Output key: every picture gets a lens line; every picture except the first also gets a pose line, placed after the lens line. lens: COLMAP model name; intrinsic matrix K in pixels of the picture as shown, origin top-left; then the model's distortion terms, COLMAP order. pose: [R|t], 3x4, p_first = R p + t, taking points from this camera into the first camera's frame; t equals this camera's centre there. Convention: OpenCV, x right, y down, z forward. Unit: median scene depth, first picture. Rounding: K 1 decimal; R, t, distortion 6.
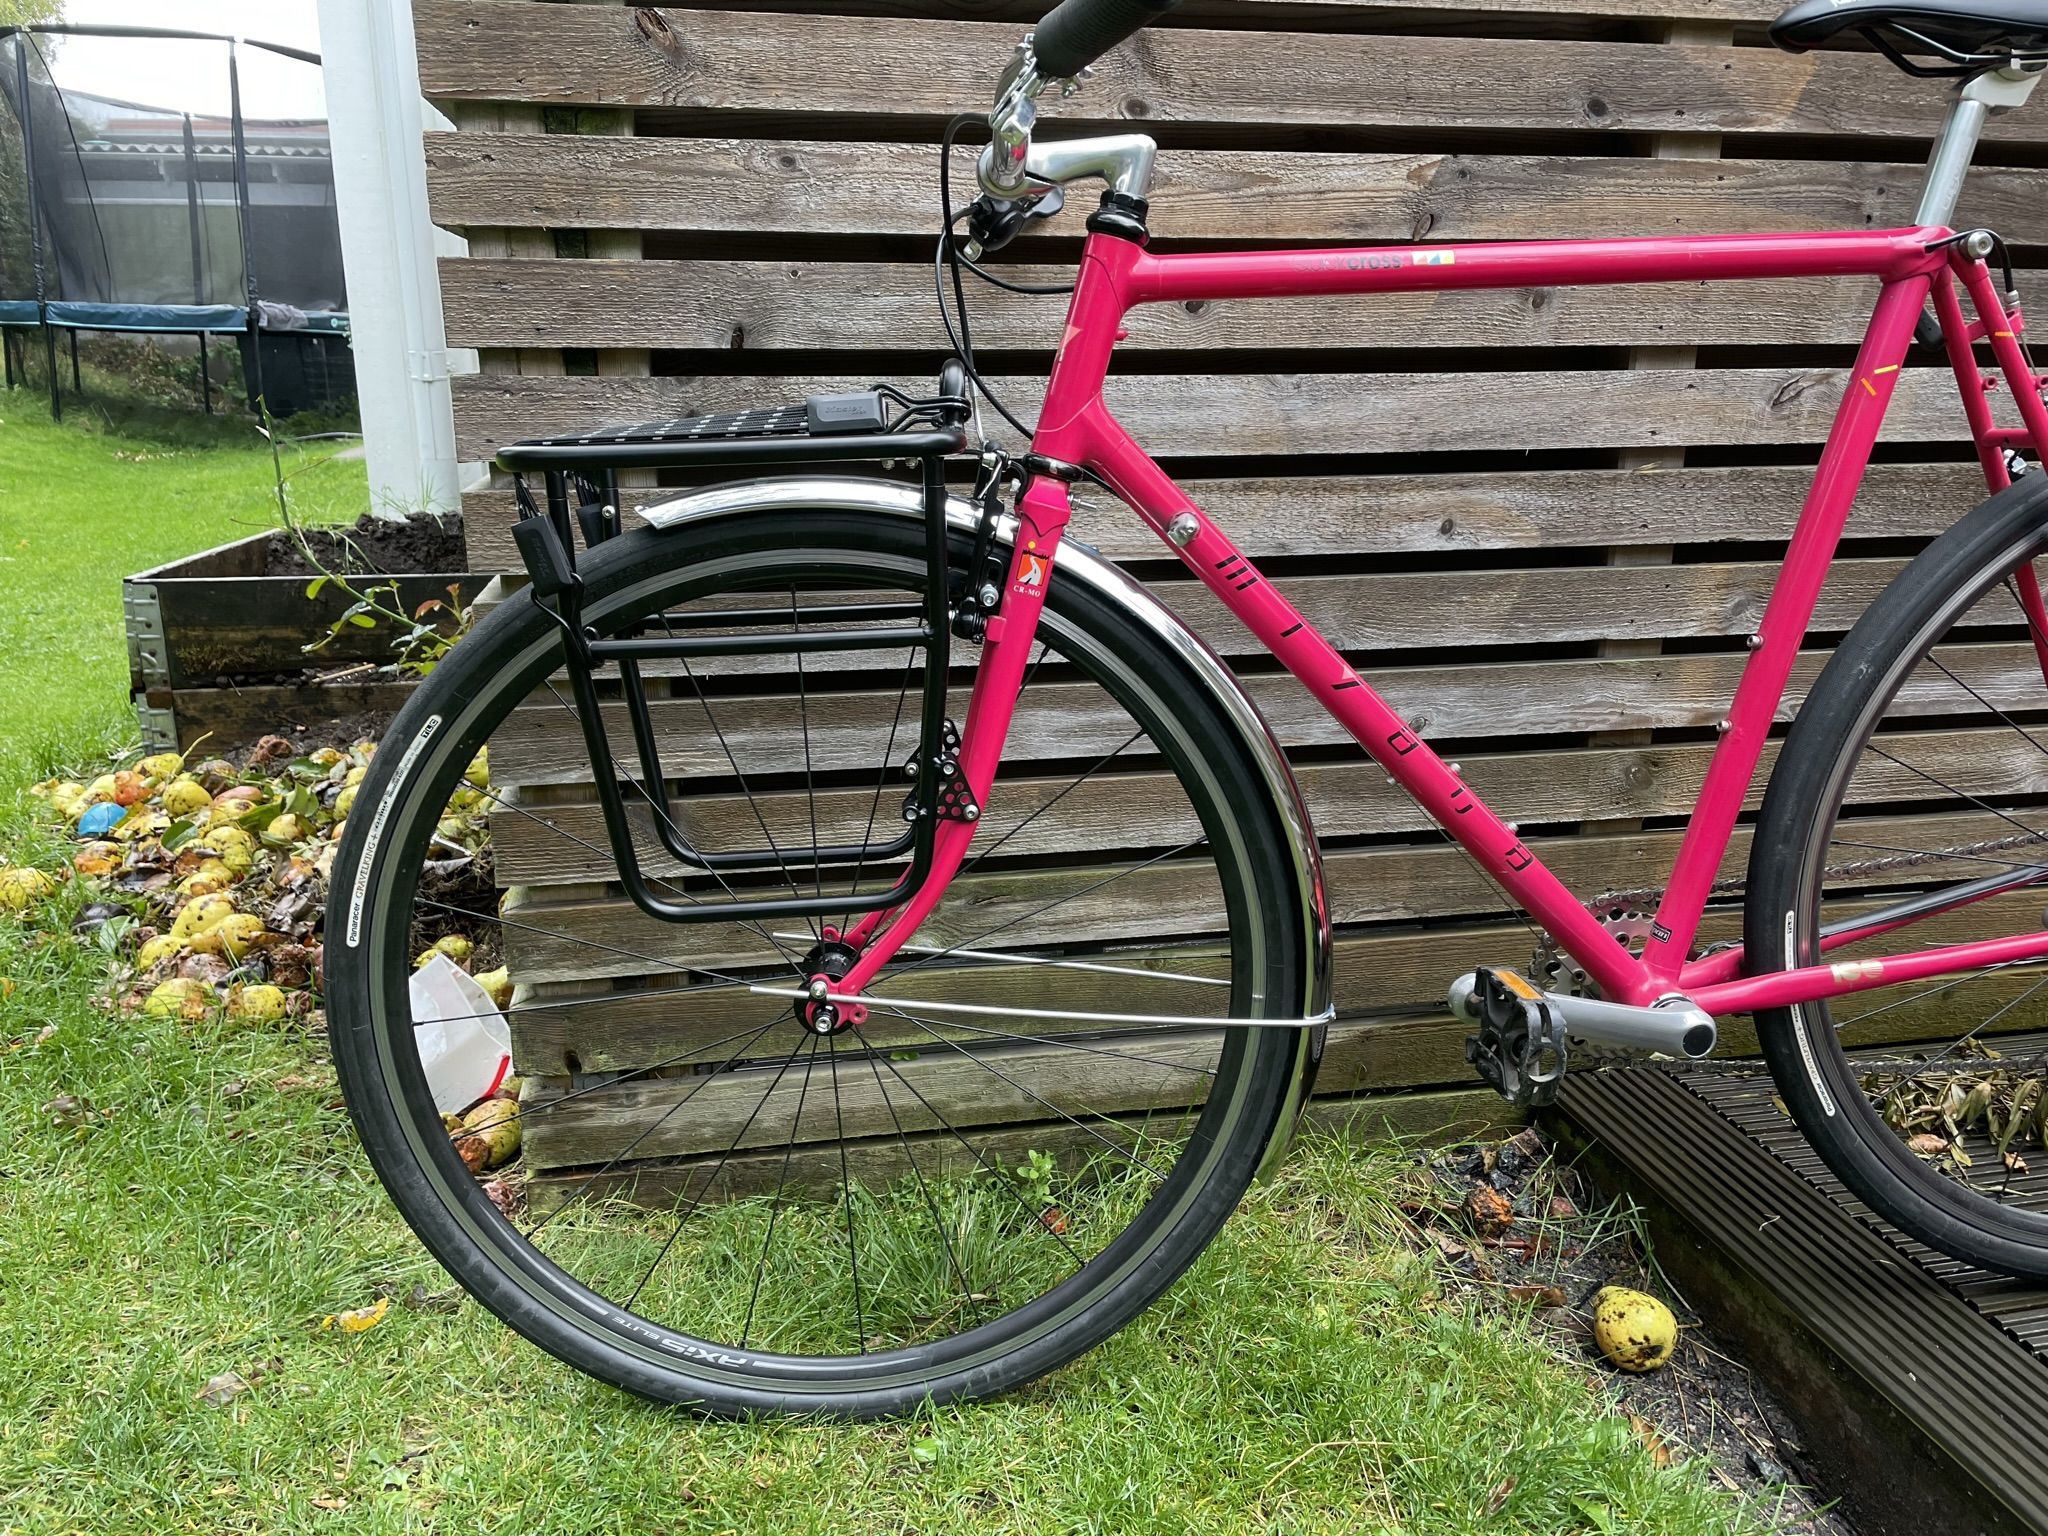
lens RADIAL K [[1550.7, 0, 1031.2], [0, 1550.7, 778.4], [0, 0, 1]] dist [0.049596, -0.084979]
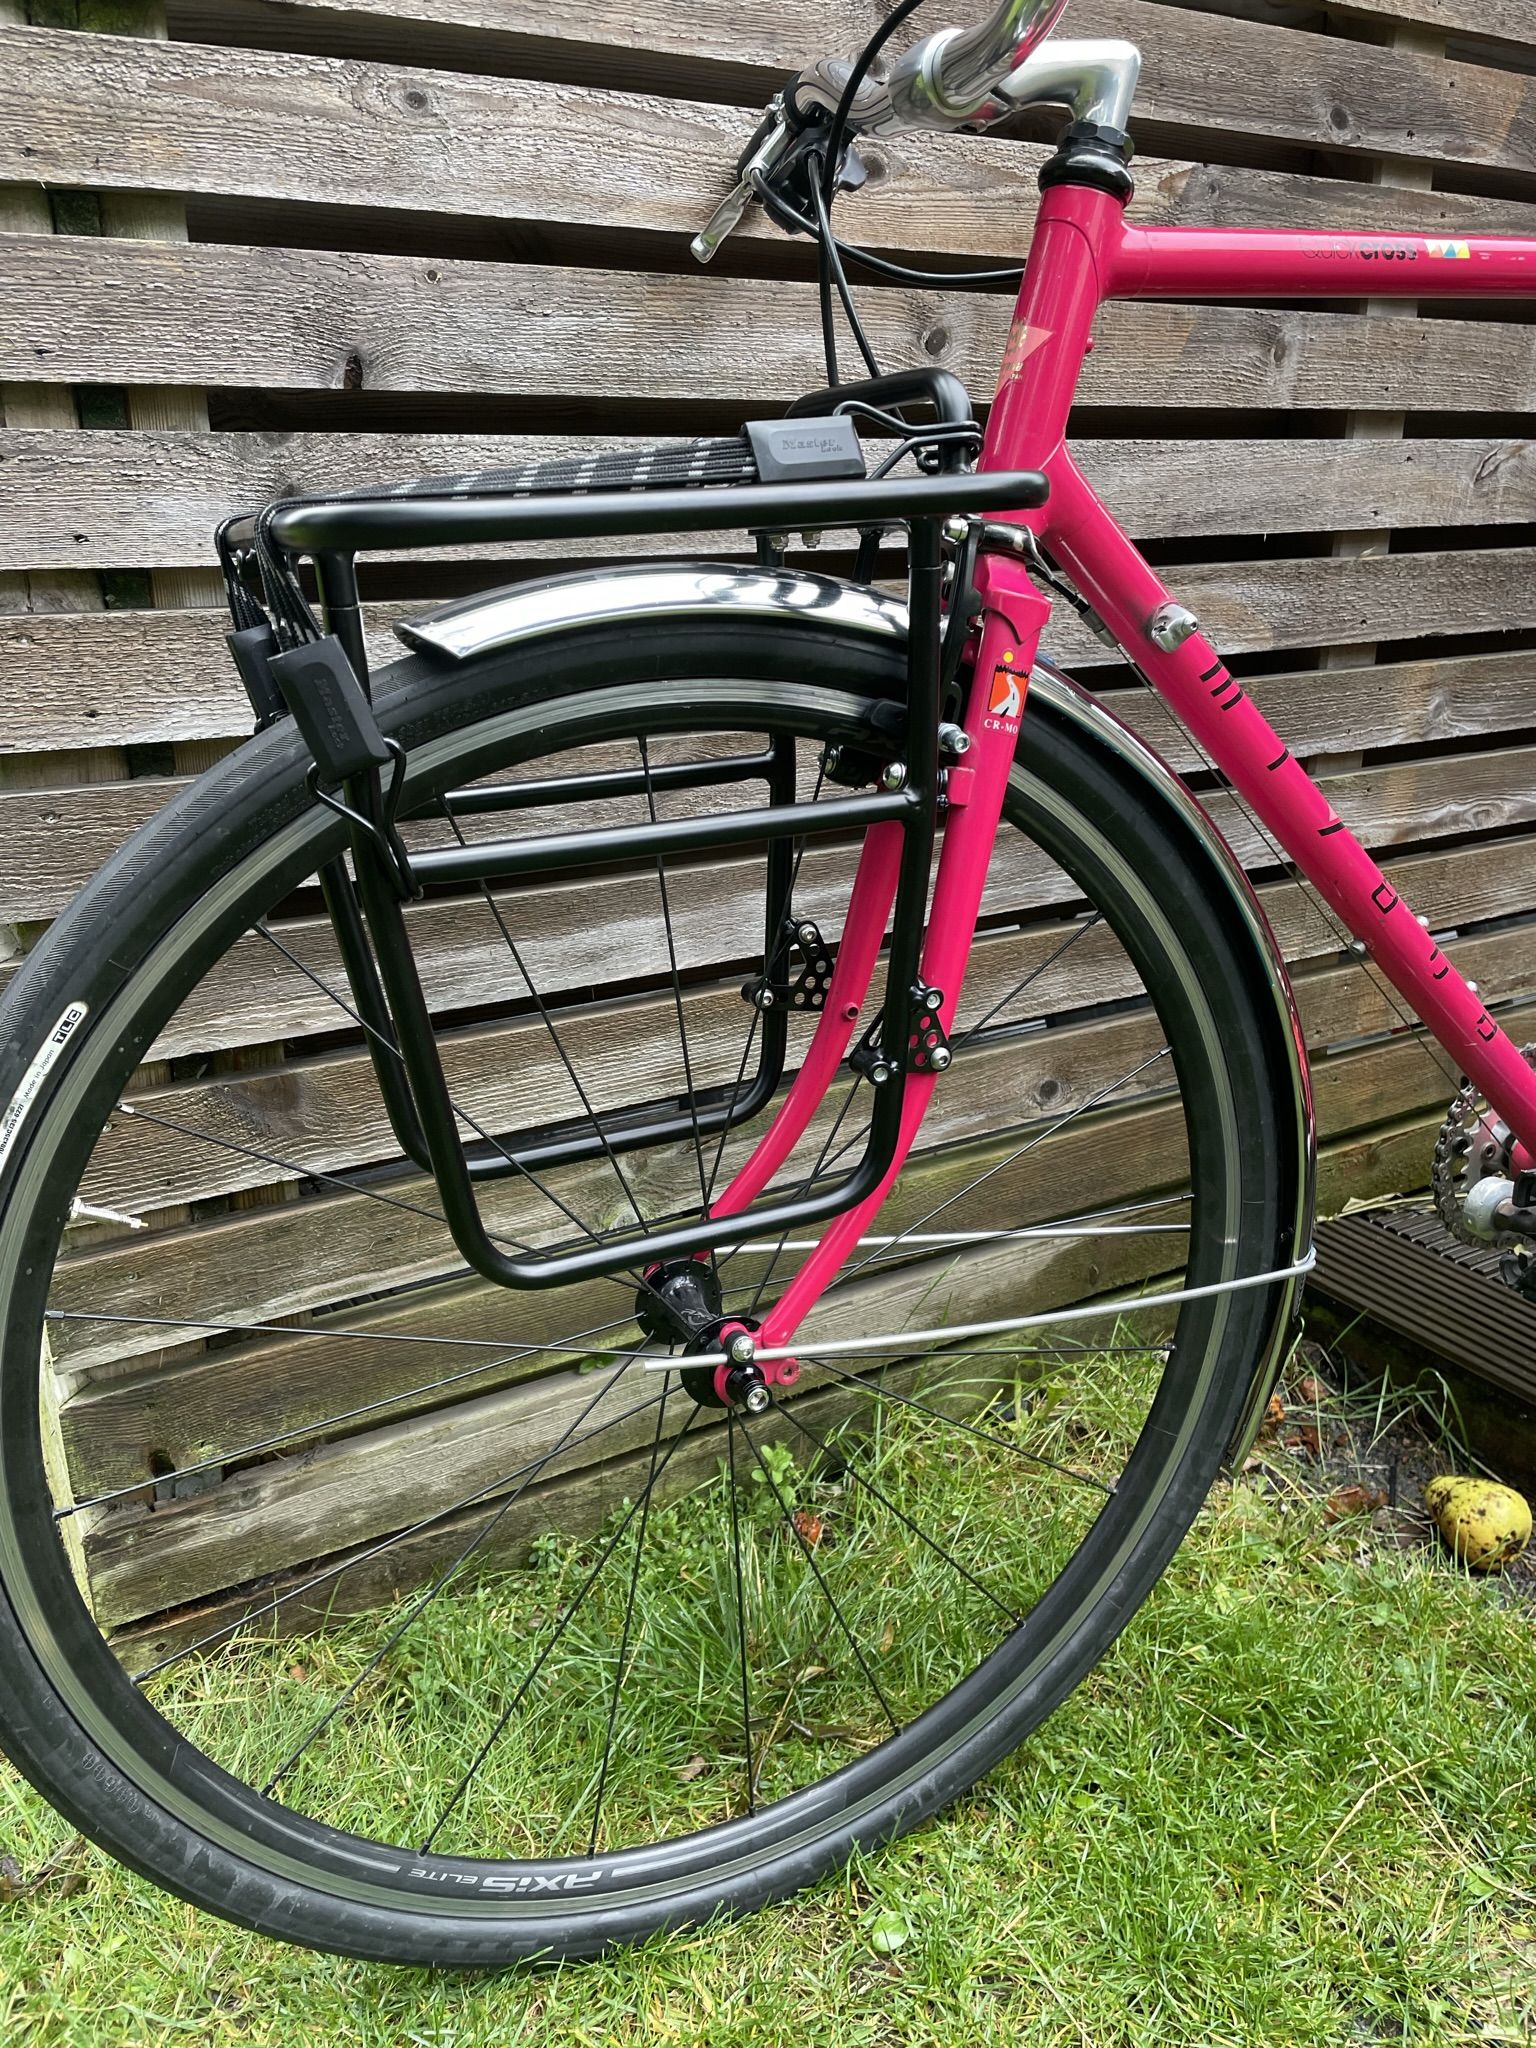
lens RADIAL K [[1550.7, 0, 767.1], [0, 1550.7, 1009.6], [0, 0, 1]] dist [0.049596, -0.084979]
pose [[0.943408, -0.111462, 0.312342, -0.256478], [0.093664, 0.993036, 0.071465, -0.043909], [-0.318132, -0.038165, 0.947278, 0.299772]]
